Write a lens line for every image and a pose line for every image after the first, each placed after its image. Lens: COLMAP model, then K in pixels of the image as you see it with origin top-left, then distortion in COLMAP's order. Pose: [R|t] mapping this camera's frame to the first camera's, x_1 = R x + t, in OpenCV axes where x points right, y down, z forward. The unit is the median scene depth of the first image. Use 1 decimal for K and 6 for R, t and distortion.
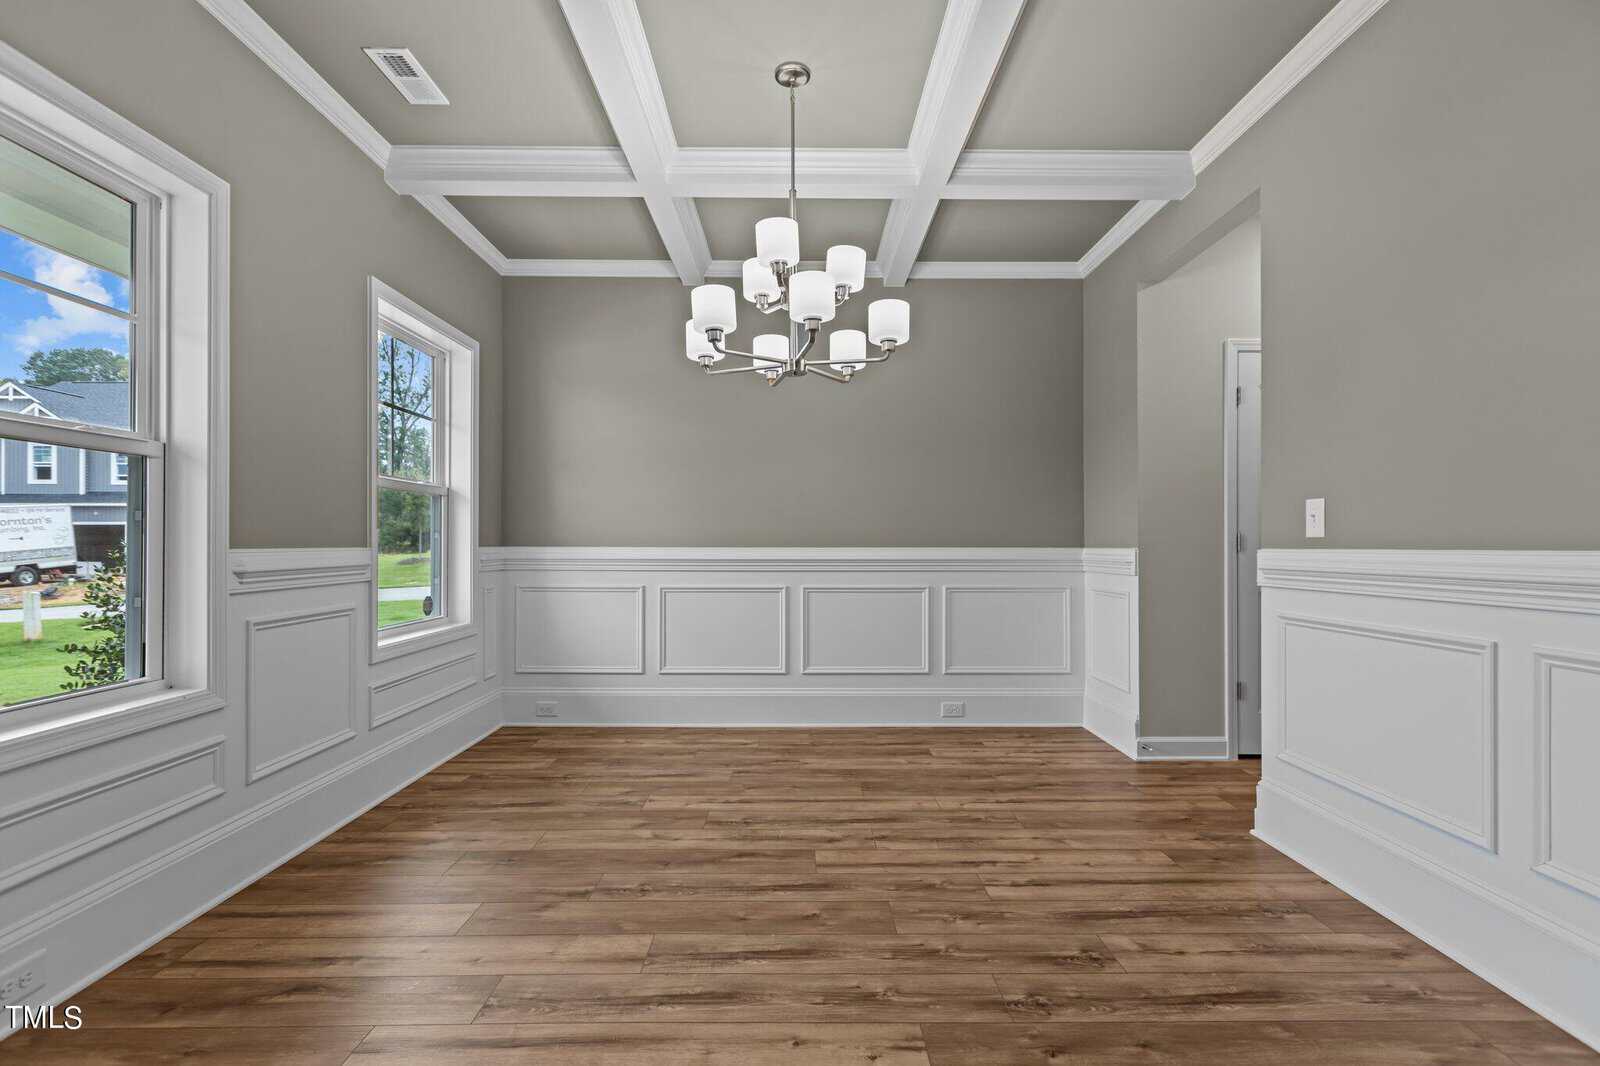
lens RADIAL K [[716.9, 0, 800.5], [0, 716.9, 539.3], [0, 0, 1]] dist [0.001797, 0.000244]
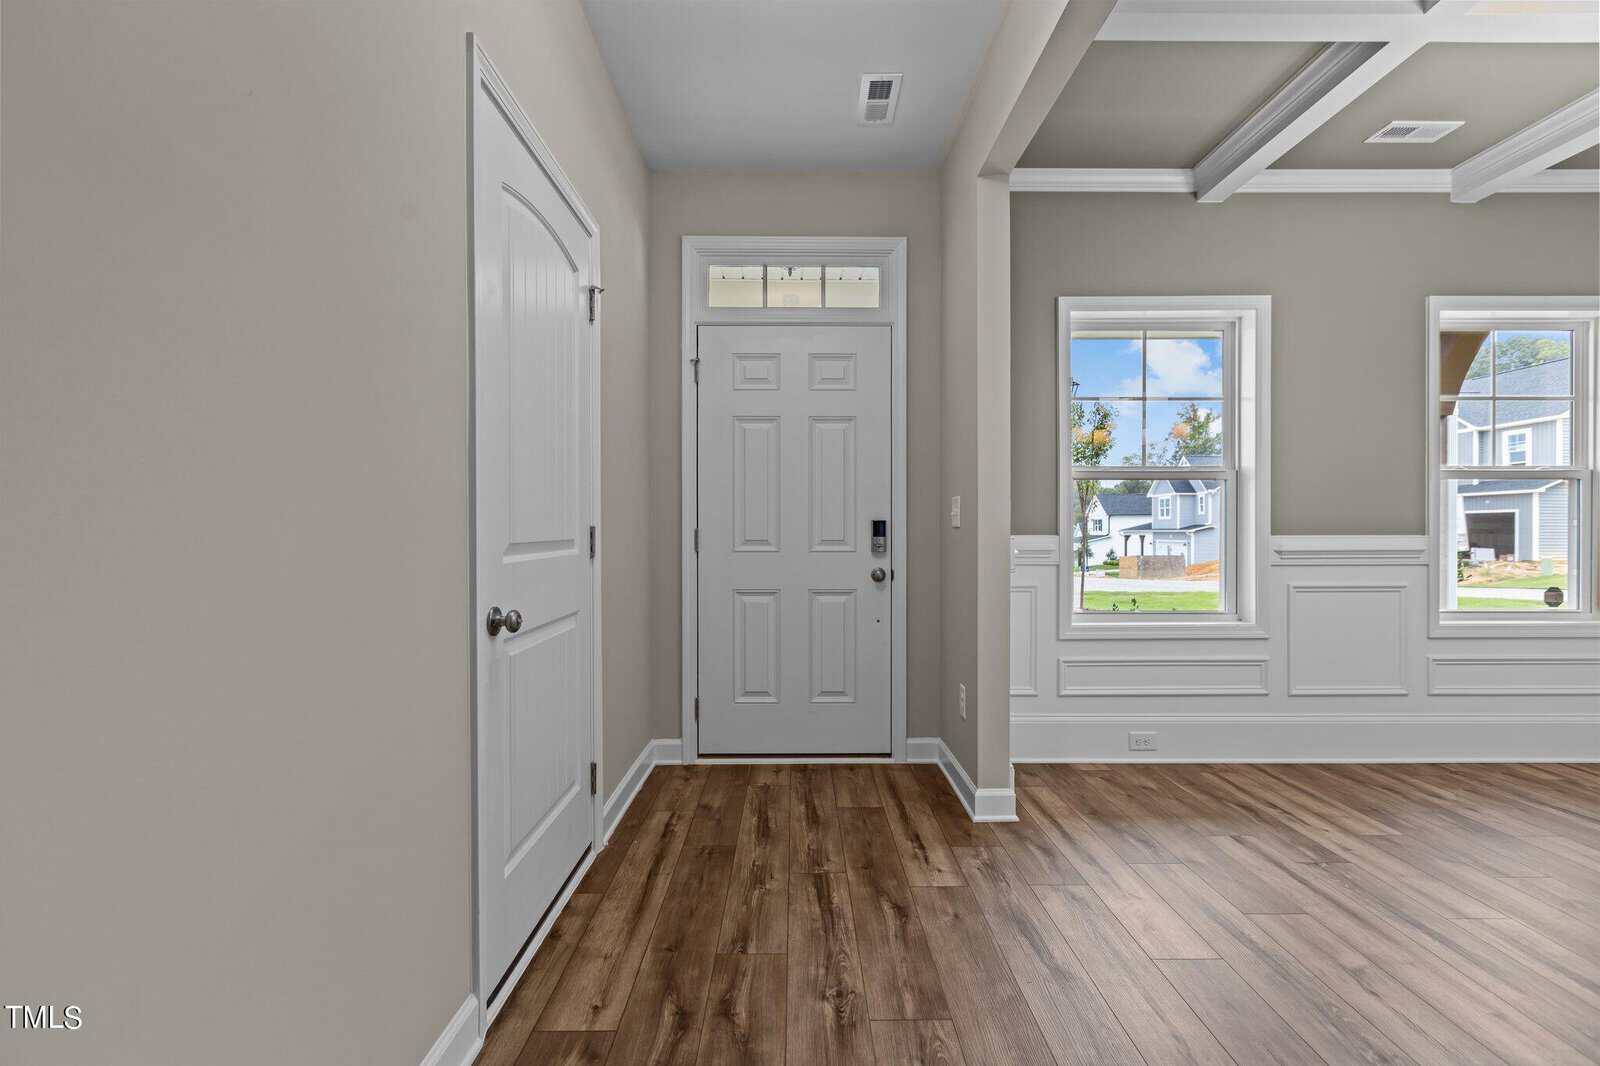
lens RADIAL K [[716.9, 0, 799.6], [0, 716.9, 533.2], [0, 0, 1]] dist [0.001797, 0.000244]
pose [[0.000329, 0.002835, -0.999996, 0.685980], [0.006446, 0.999975, 0.002837, -0.001943], [0.999979, -0.006447, 0.000311, -0.000104]]
